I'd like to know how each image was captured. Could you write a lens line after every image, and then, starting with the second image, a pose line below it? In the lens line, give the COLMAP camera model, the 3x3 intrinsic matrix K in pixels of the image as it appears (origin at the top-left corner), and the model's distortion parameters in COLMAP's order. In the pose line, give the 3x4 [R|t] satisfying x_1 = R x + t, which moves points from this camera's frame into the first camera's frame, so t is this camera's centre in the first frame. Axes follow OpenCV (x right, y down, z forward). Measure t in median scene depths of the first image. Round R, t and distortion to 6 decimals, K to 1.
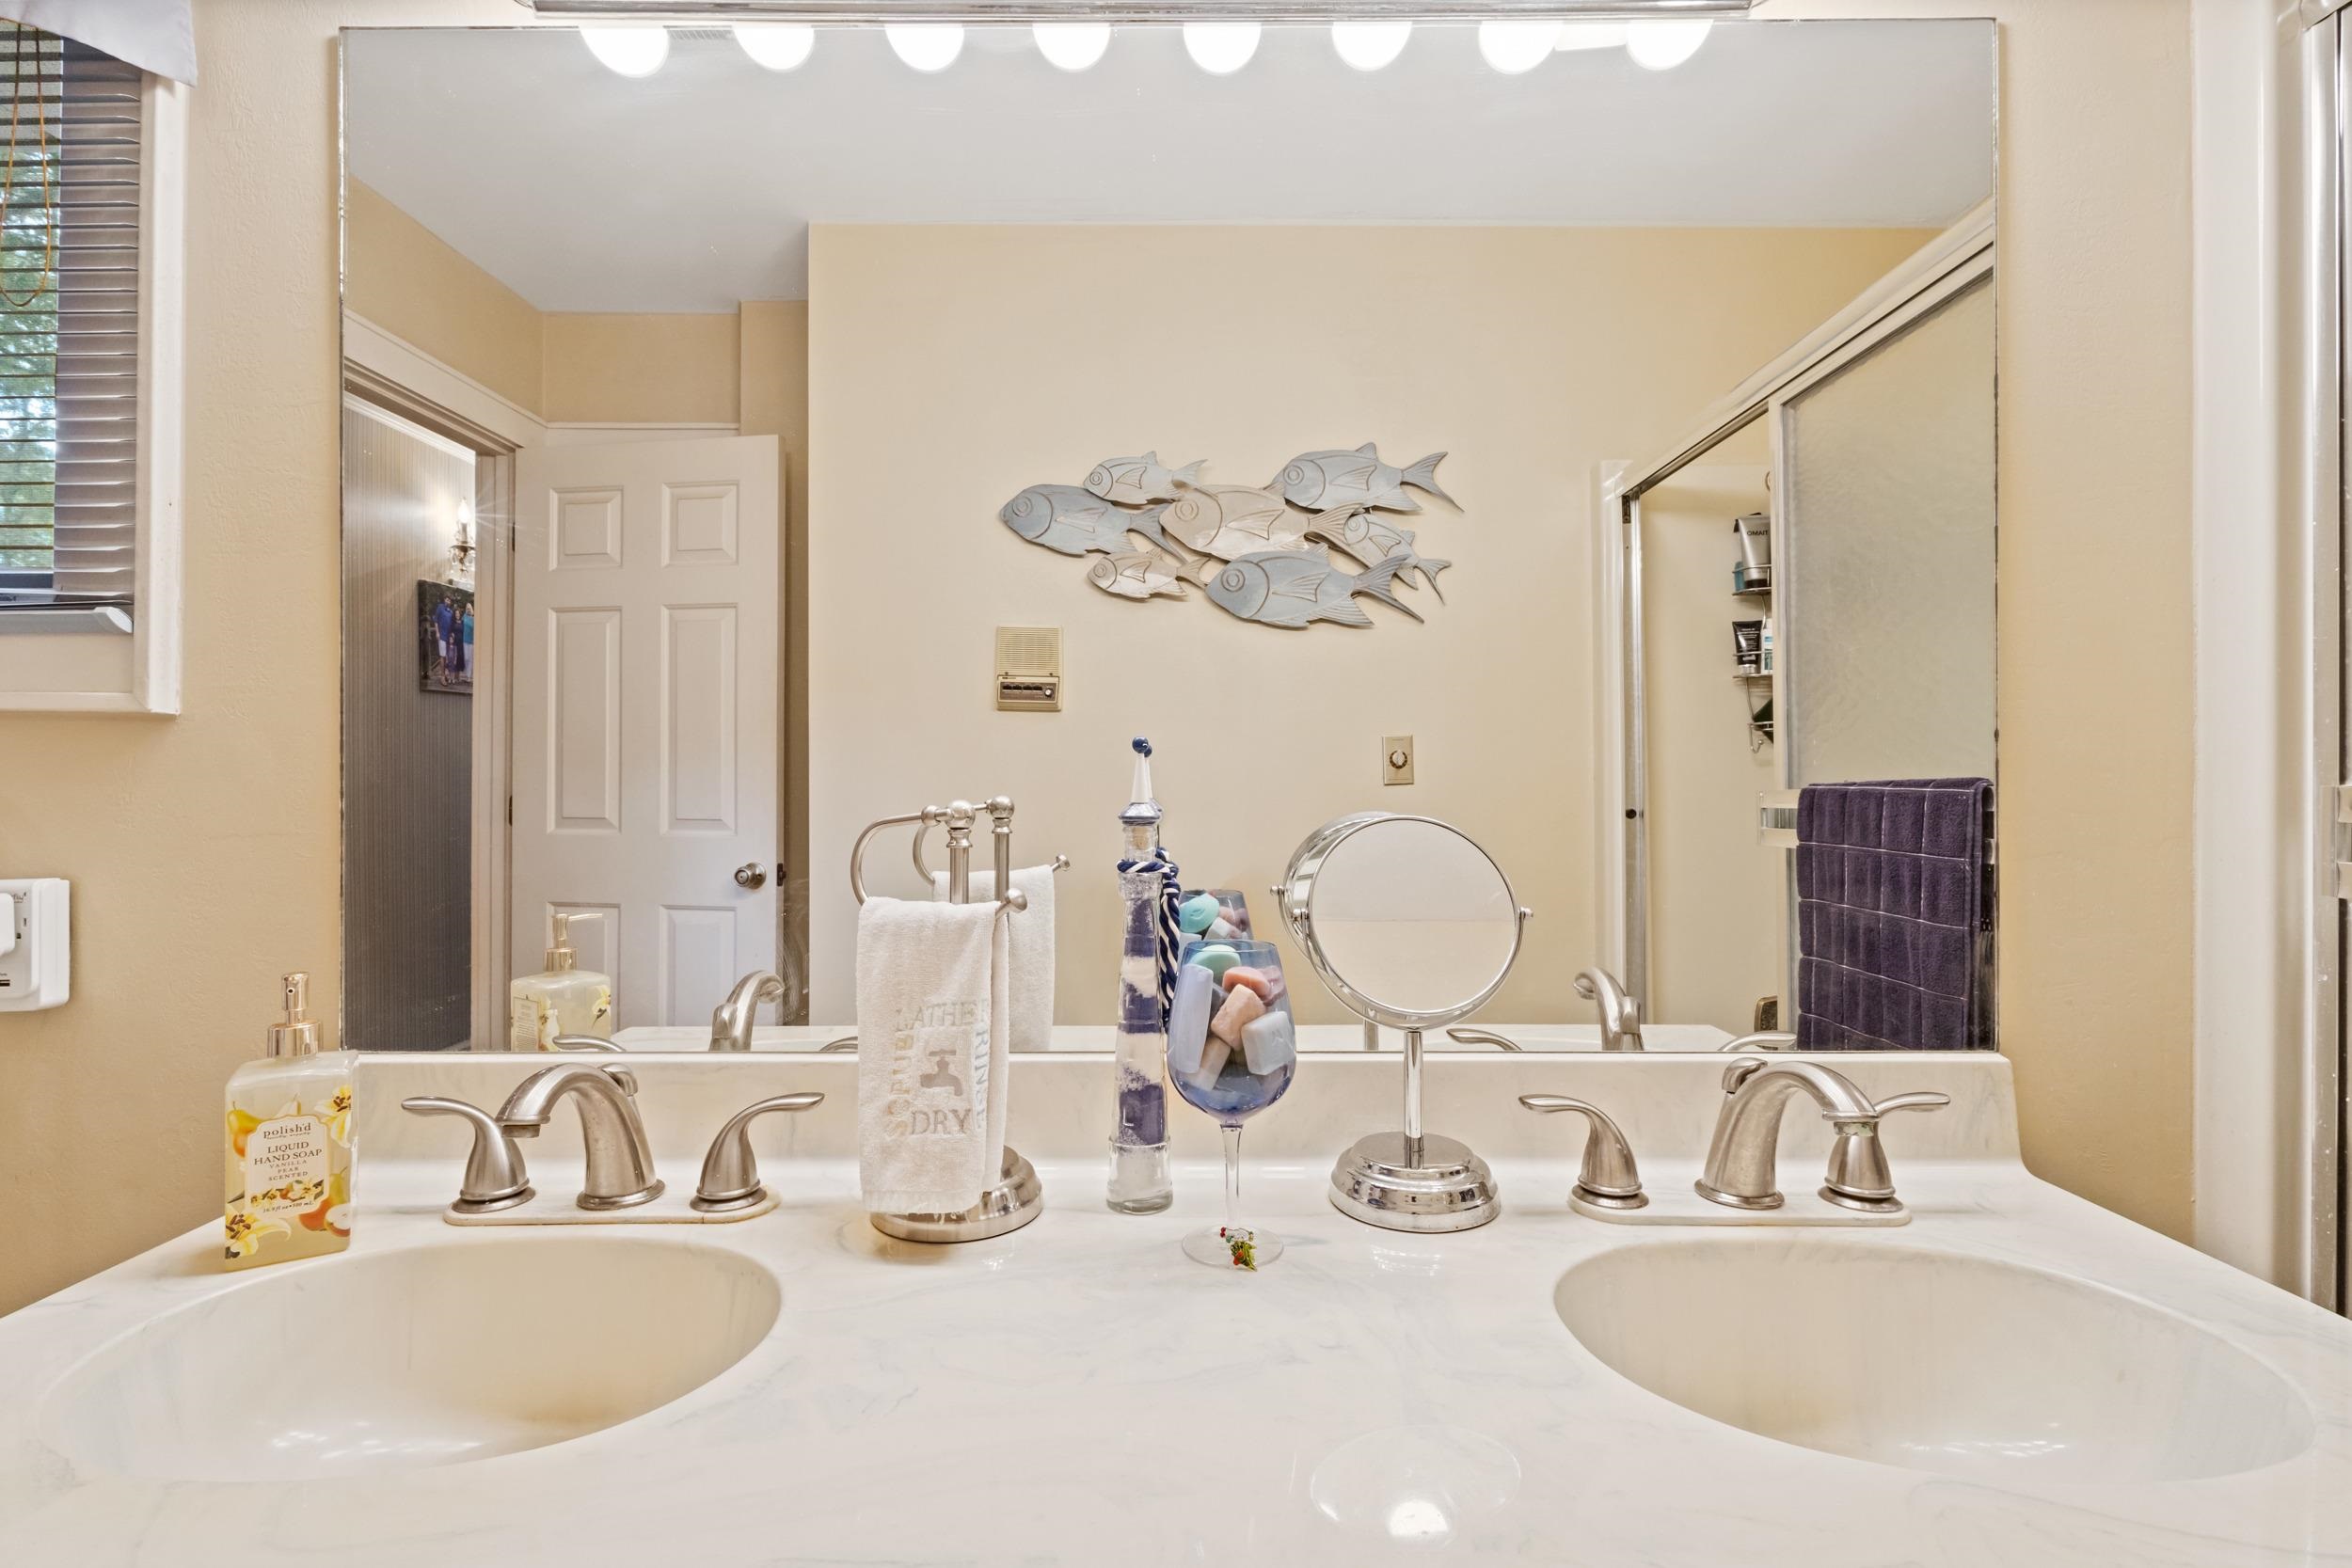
lens RADIAL K [[1099.2, 0, 1179.9], [0, 1099.2, 781.3], [0, 0, 1]] dist [-0.003378, -0.000144]
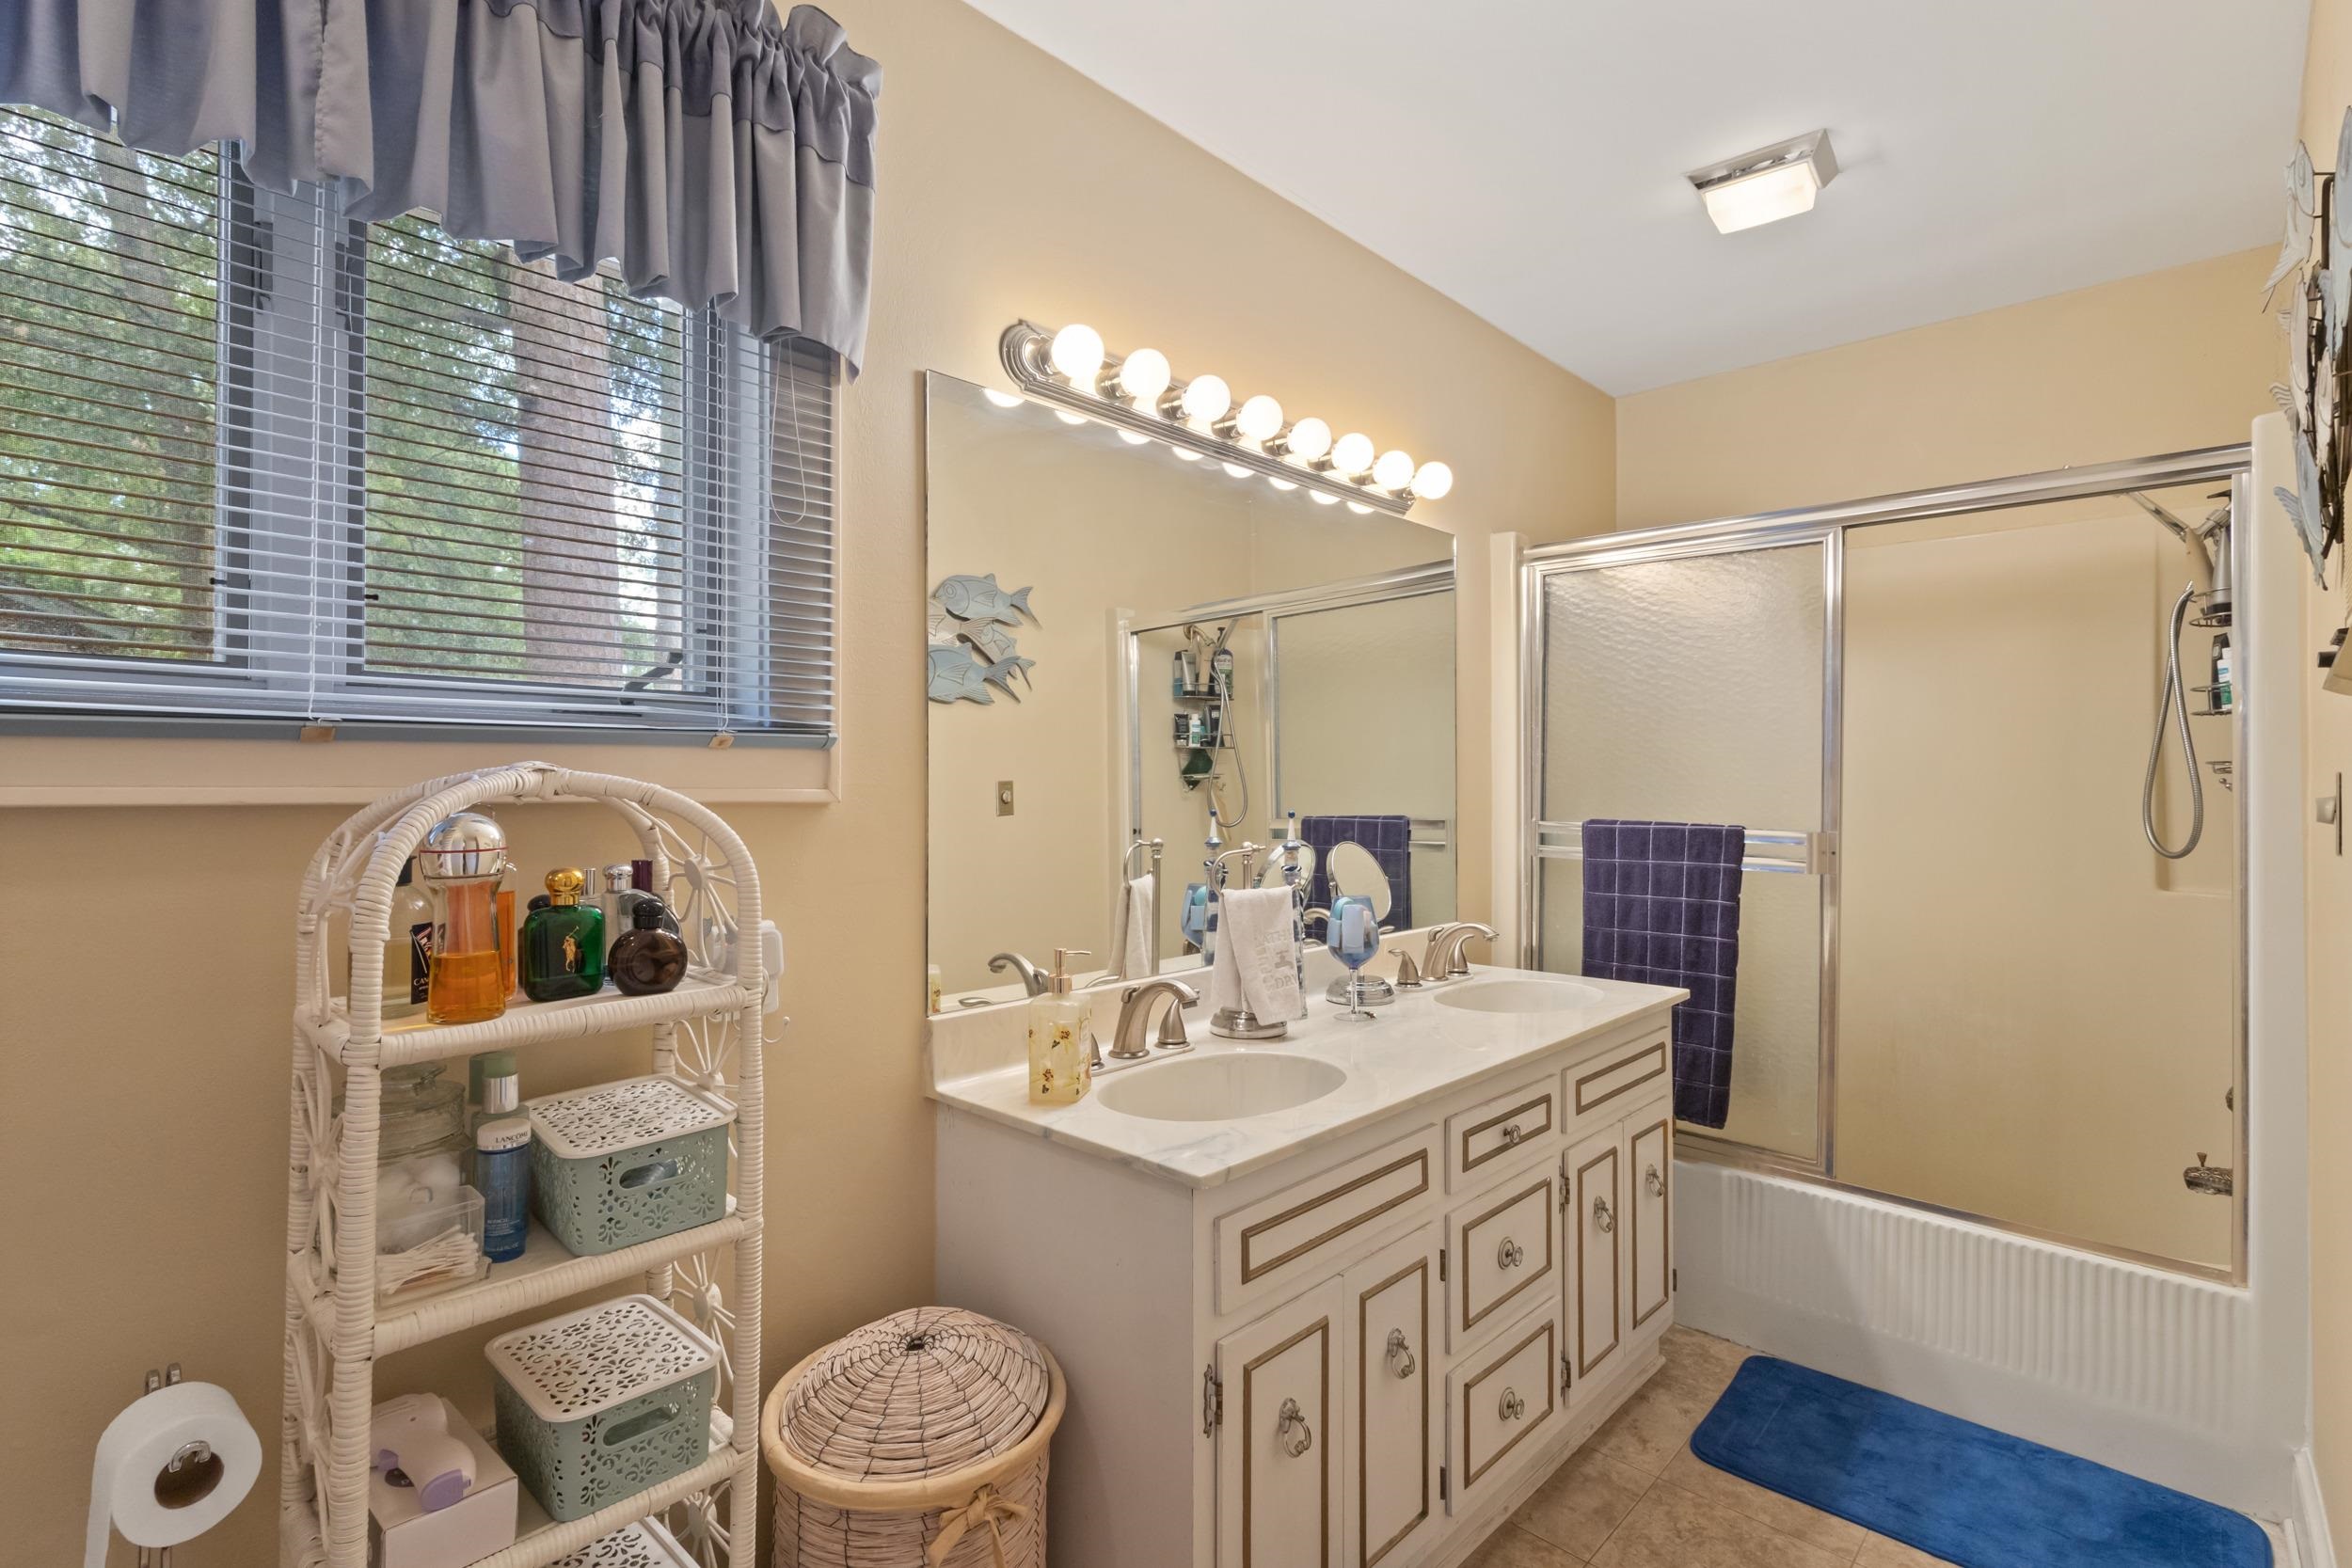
lens RADIAL K [[1099.2, 0, 1176.3], [0, 1099.2, 786.6], [0, 0, 1]] dist [-0.003378, -0.000144]
pose [[0.689793, 0.000581, 0.724007, -0.692906], [-0.001765, 0.999998, 0.000878, -0.035711], [-0.724005, -0.001883, 0.689793, -0.149651]]
